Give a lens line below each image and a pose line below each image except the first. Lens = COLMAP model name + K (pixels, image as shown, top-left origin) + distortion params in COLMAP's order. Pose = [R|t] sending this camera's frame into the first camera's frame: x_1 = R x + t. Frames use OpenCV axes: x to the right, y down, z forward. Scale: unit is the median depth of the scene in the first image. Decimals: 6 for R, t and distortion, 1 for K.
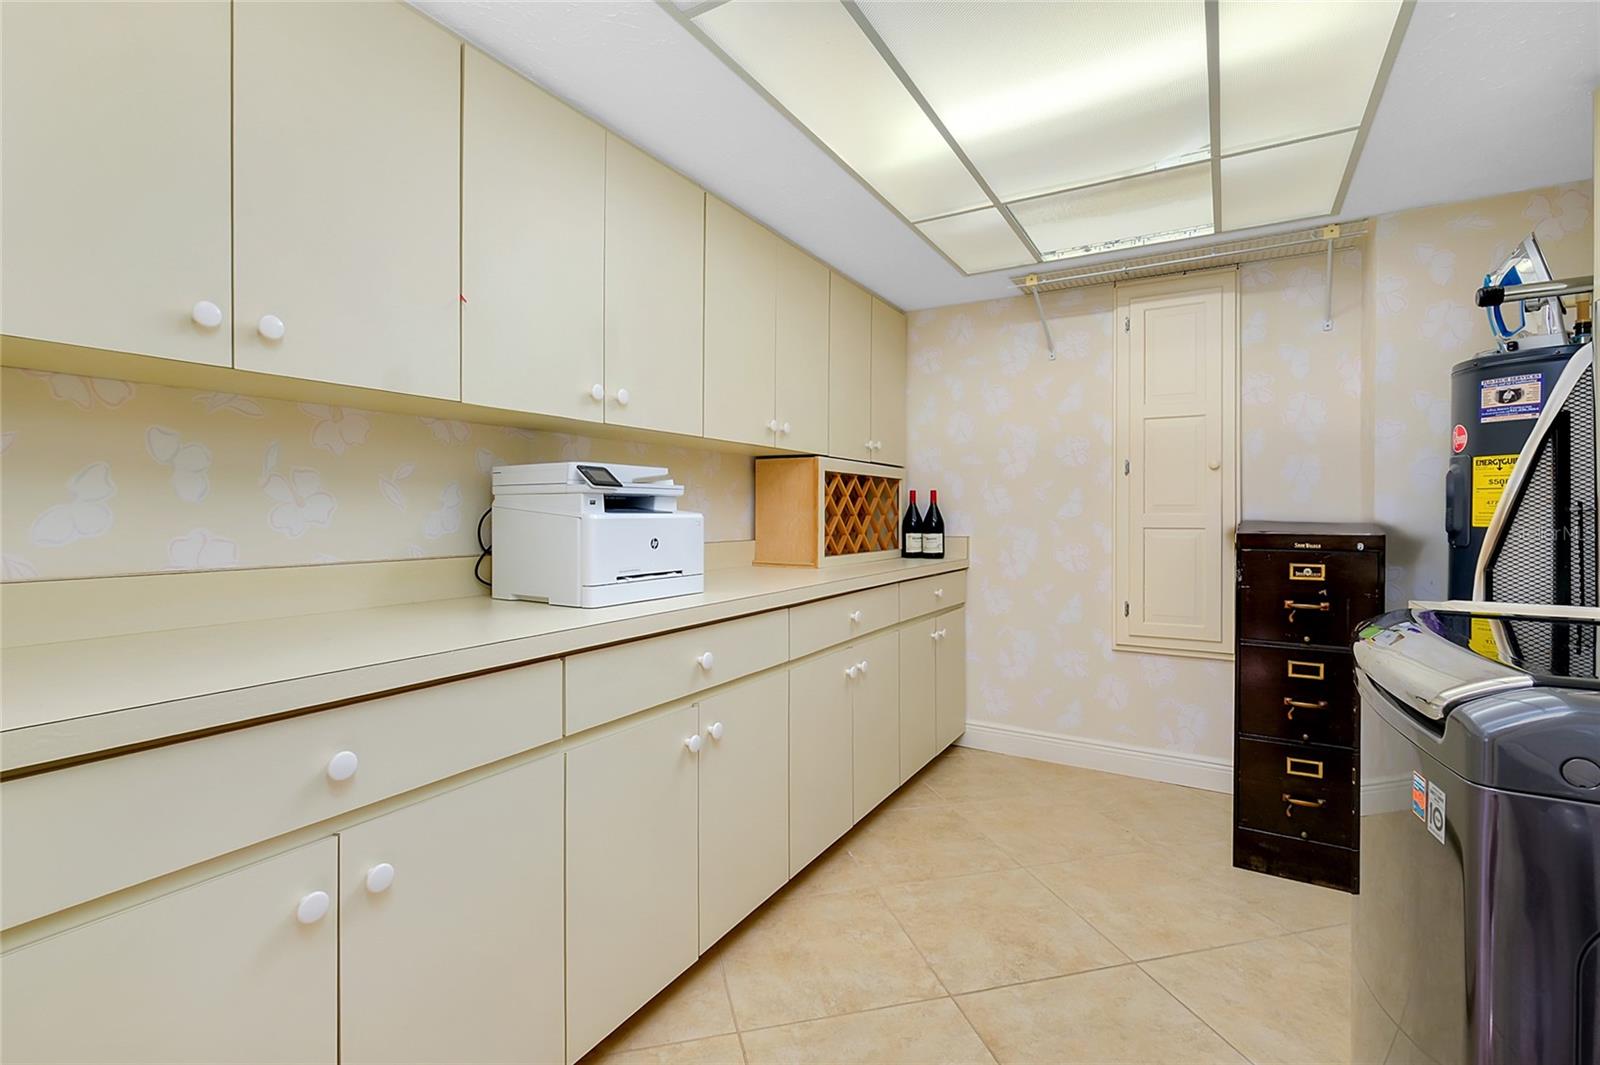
lens RADIAL K [[706.5, 0, 804.5], [0, 706.5, 524.4], [0, 0, 1]] dist [-0.000742, -0.000297]
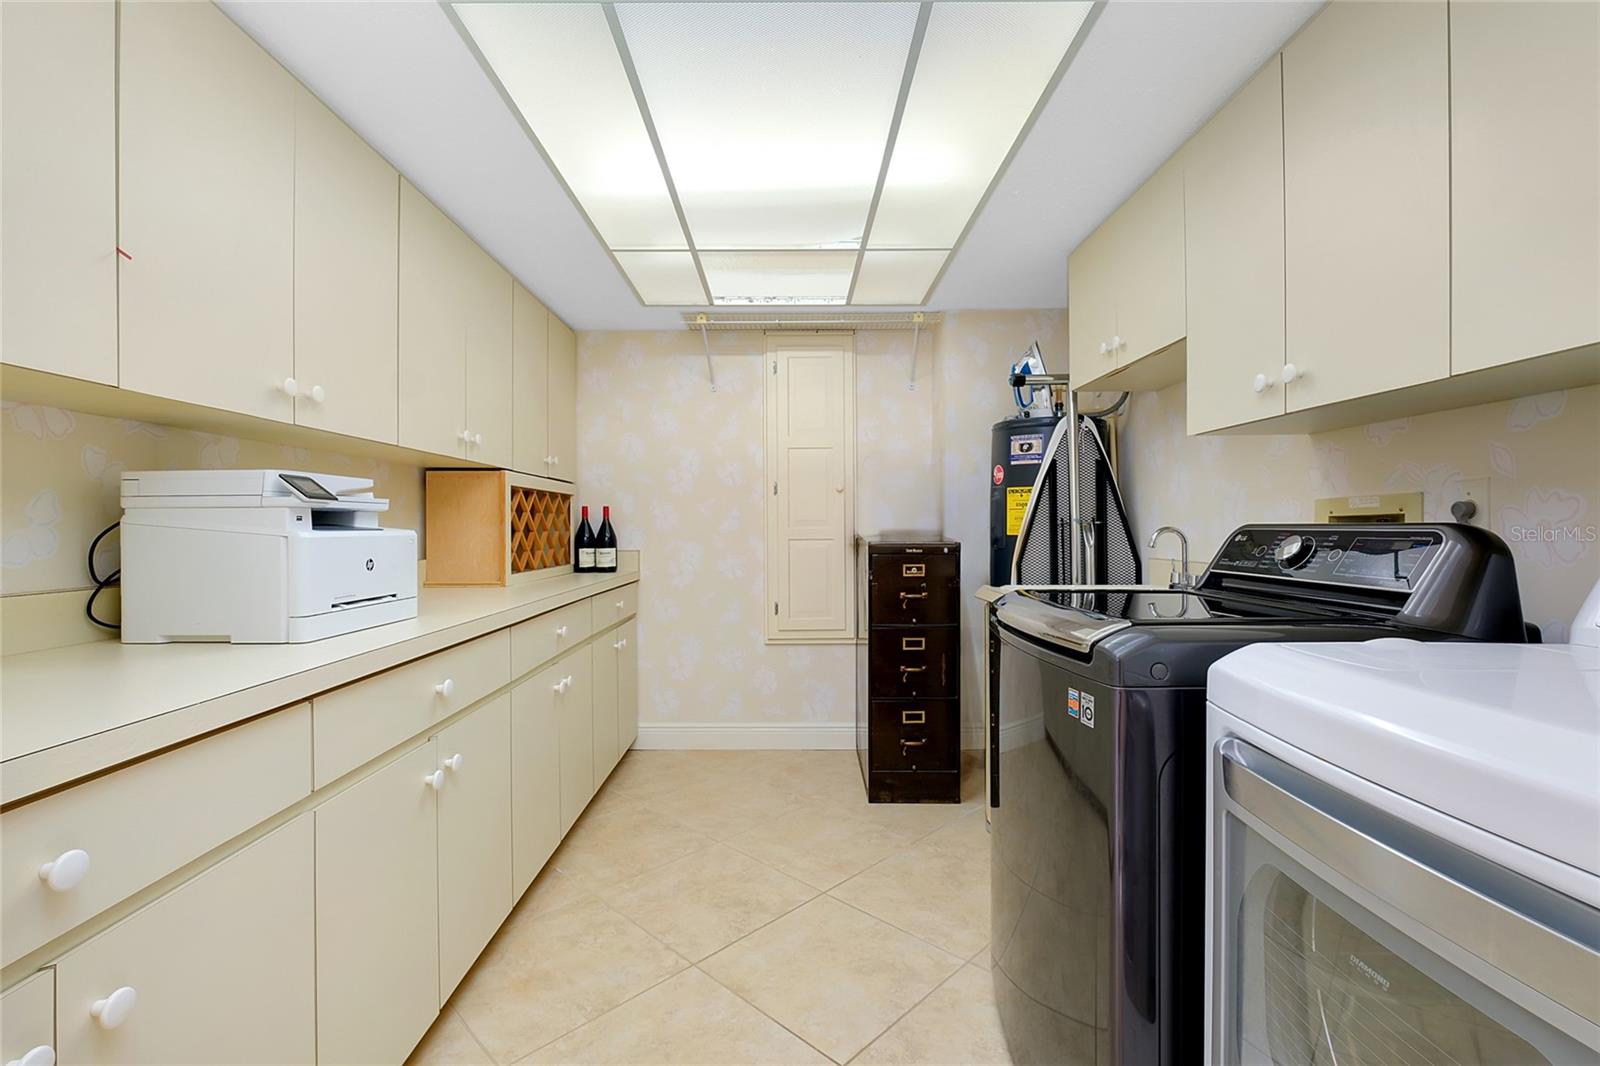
lens RADIAL K [[676.3, 0, 806.7], [0, 676.3, 537.4], [0, 0, 1]] dist [-0.001241, -0.000077]
pose [[0.863915, -0.013765, 0.503450, -0.100546], [0.014958, 0.999887, 0.001670, -0.000167], [-0.503416, 0.006088, 0.864023, -0.004587]]
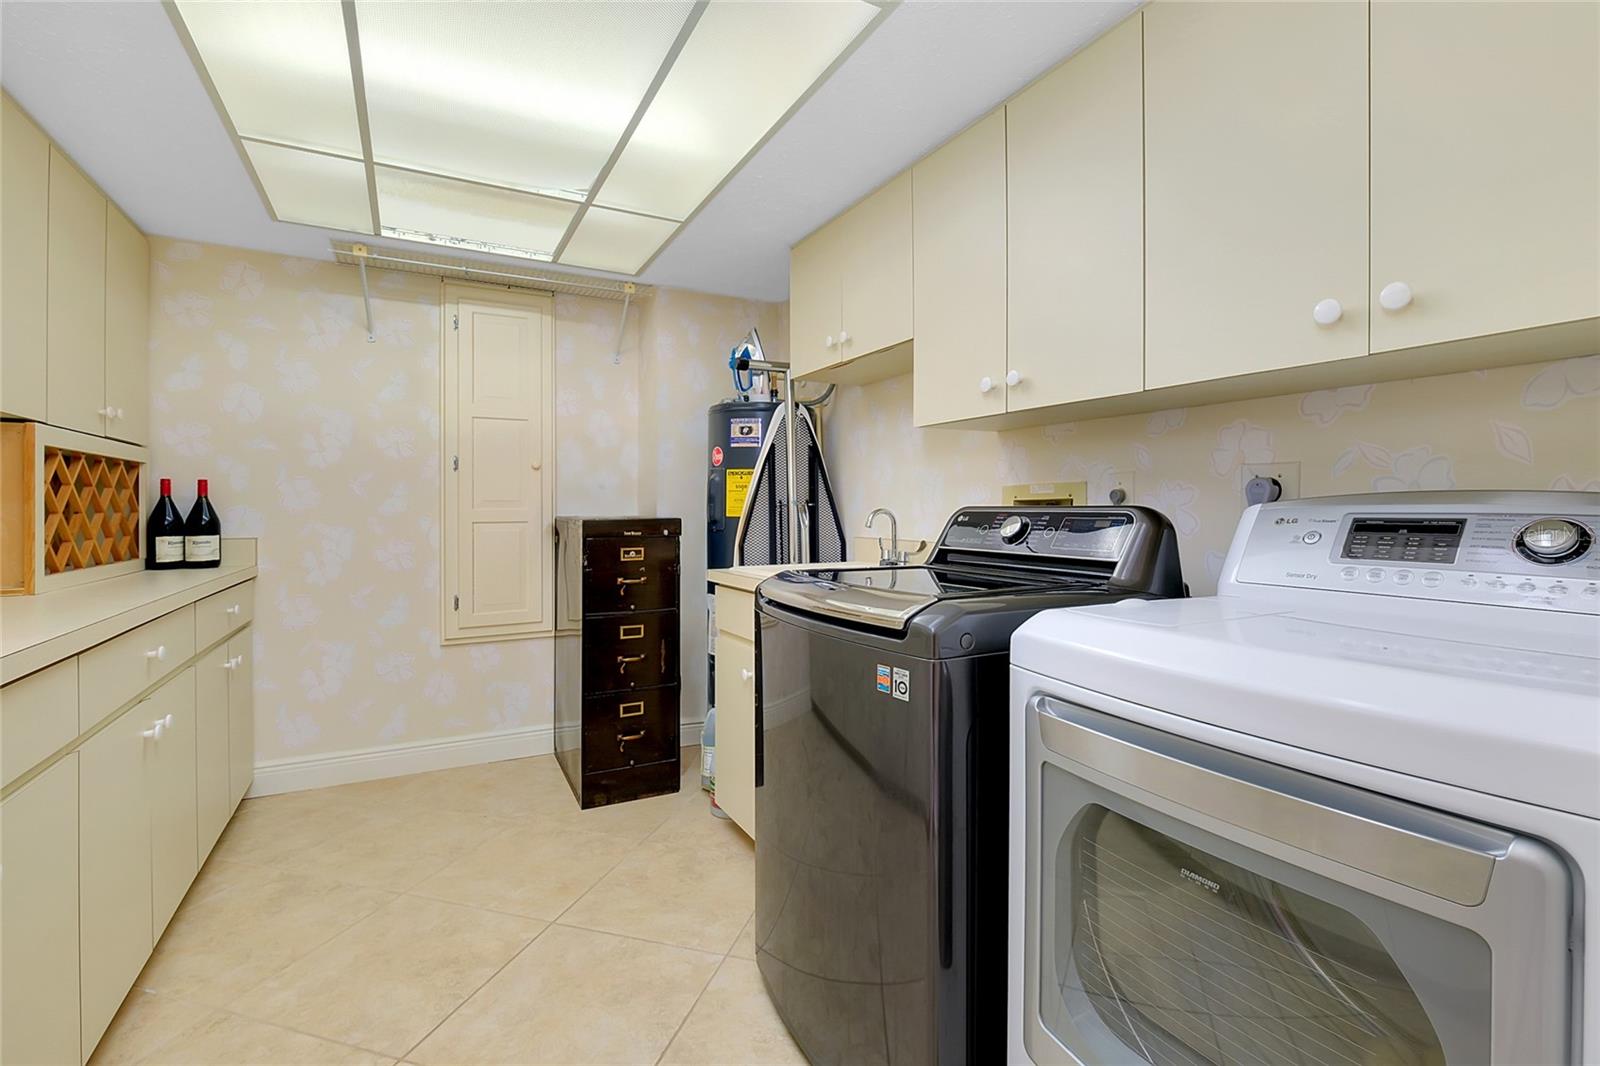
lens RADIAL K [[683.0, 0, 803.1], [0, 683.0, 516.8], [0, 0, 1]] dist [0.000245, 0.000153]
pose [[0.546723, -0.013351, 0.837207, -0.135301], [0.016542, 0.999850, 0.005142, -0.000856], [-0.837150, 0.011038, 0.546862, 0.068828]]
